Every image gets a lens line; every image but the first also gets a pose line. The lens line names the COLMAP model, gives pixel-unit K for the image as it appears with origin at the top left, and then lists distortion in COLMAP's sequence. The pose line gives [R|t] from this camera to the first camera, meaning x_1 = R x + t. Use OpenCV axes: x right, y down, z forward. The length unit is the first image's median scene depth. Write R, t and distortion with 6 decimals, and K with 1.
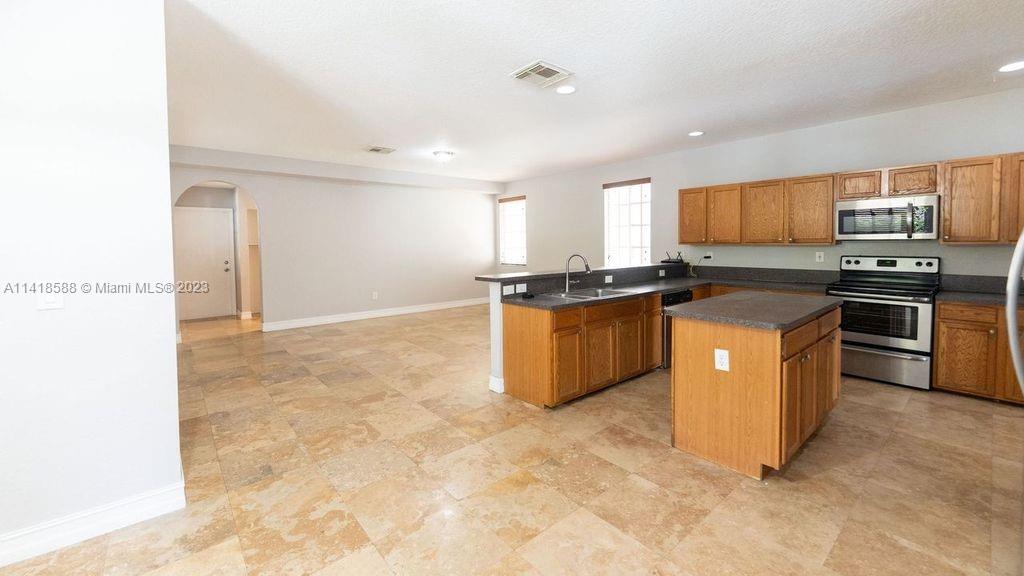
lens RADIAL K [[418.1, 0, 504.3], [0, 418.1, 252.2], [0, 0, 1]] dist [0.003391, -0.001272]
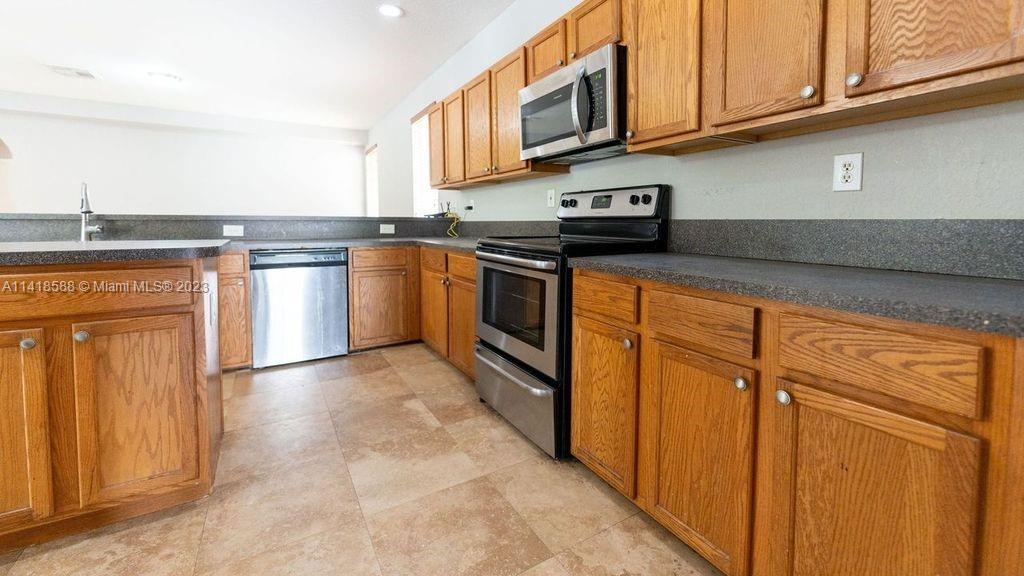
lens RADIAL K [[418.1, 0, 511.3], [0, 418.1, 236.2], [0, 0, 1]] dist [0.003391, -0.001272]
pose [[0.985186, 0.016782, -0.170664, 1.018609], [-0.015343, 0.999835, 0.009746, 0.075274], [0.170799, -0.006983, 0.985281, 0.526098]]
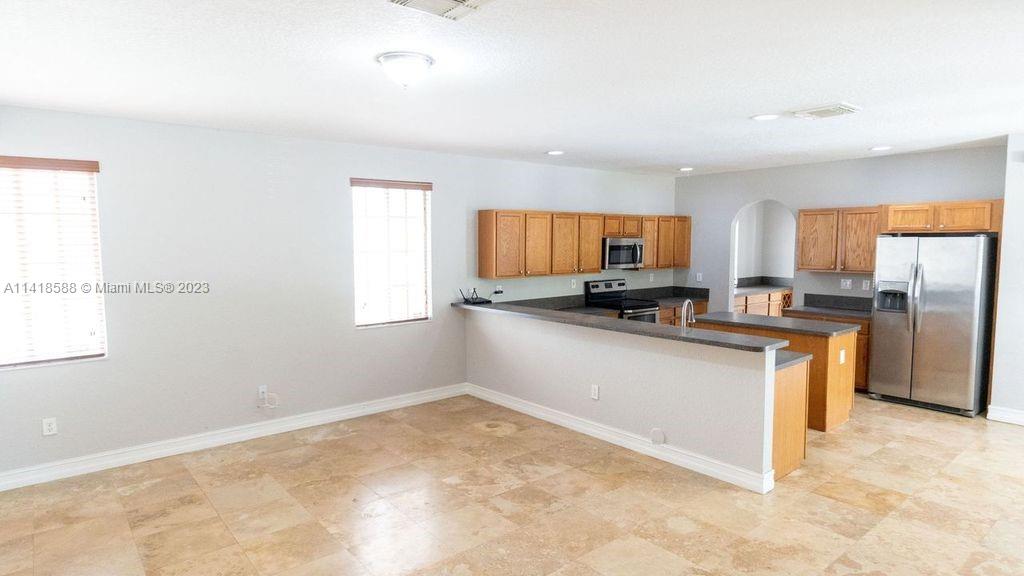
lens RADIAL K [[576.4, 0, 533.4], [0, 576.4, 290.4], [0, 0, 1]] dist [-0.020248, 0.000591]
pose [[-0.012292, -0.072749, 0.997275, -1.020736], [0.031749, 0.996819, 0.073107, -0.112517], [-0.999420, 0.032561, -0.009943, 1.432521]]
